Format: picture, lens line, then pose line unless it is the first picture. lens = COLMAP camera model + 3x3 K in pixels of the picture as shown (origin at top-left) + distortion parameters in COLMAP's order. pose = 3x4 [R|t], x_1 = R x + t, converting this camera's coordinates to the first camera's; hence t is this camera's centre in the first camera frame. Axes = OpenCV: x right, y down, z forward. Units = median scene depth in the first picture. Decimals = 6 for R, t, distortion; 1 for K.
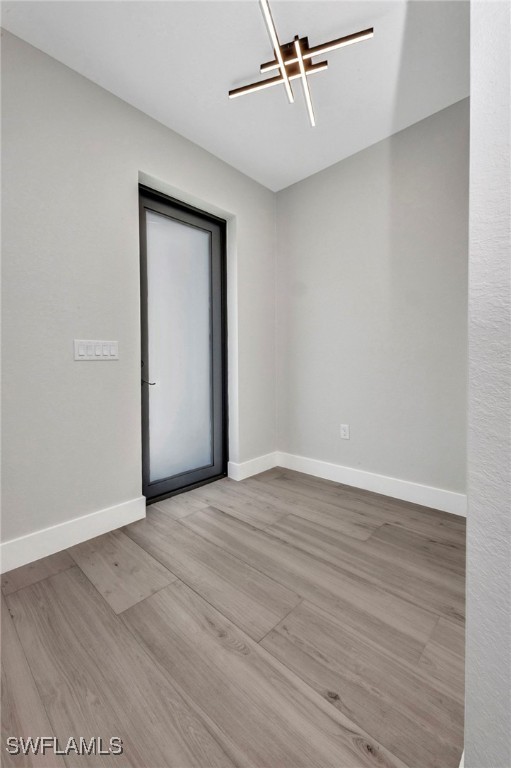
lens RADIAL K [[310.8, 0, 251.5], [0, 310.8, 373.4], [0, 0, 1]] dist [0.029543, 0.000046]
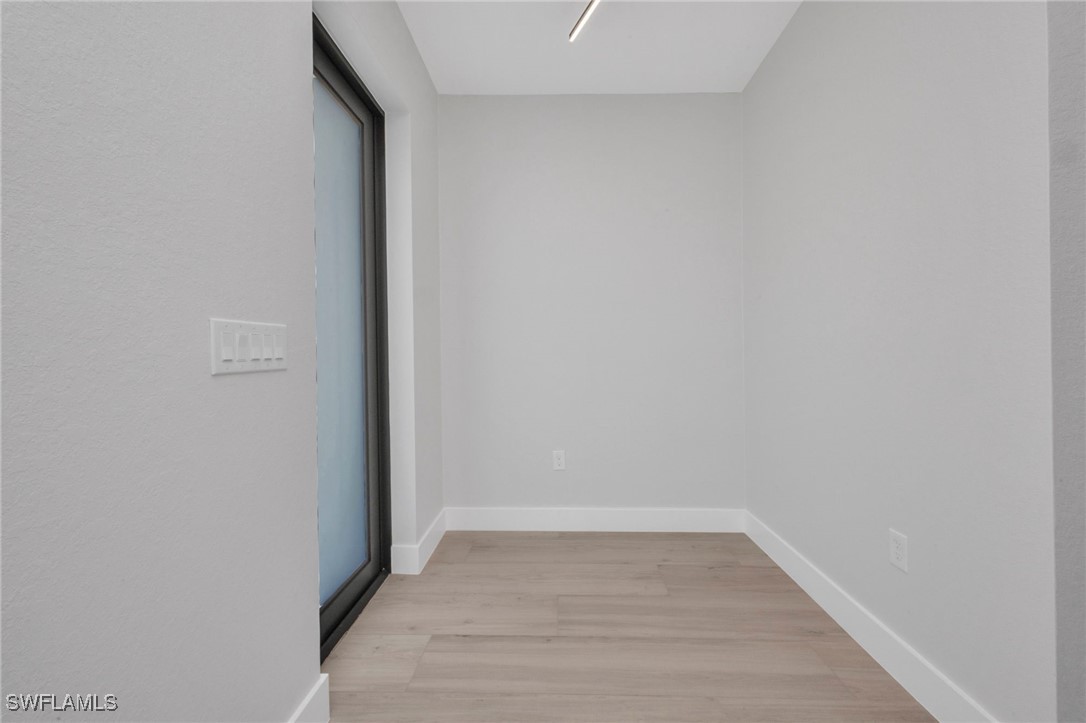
lens RADIAL K [[439.5, 0, 543.0], [0, 439.5, 361.5], [0, 0, 1]] dist [0.029543, 0.000046]
pose [[0.735386, 0.006877, 0.677613, -0.582281], [0.003659, 0.999894, -0.014120, -0.044697], [-0.677638, 0.012863, 0.735283, 0.331796]]
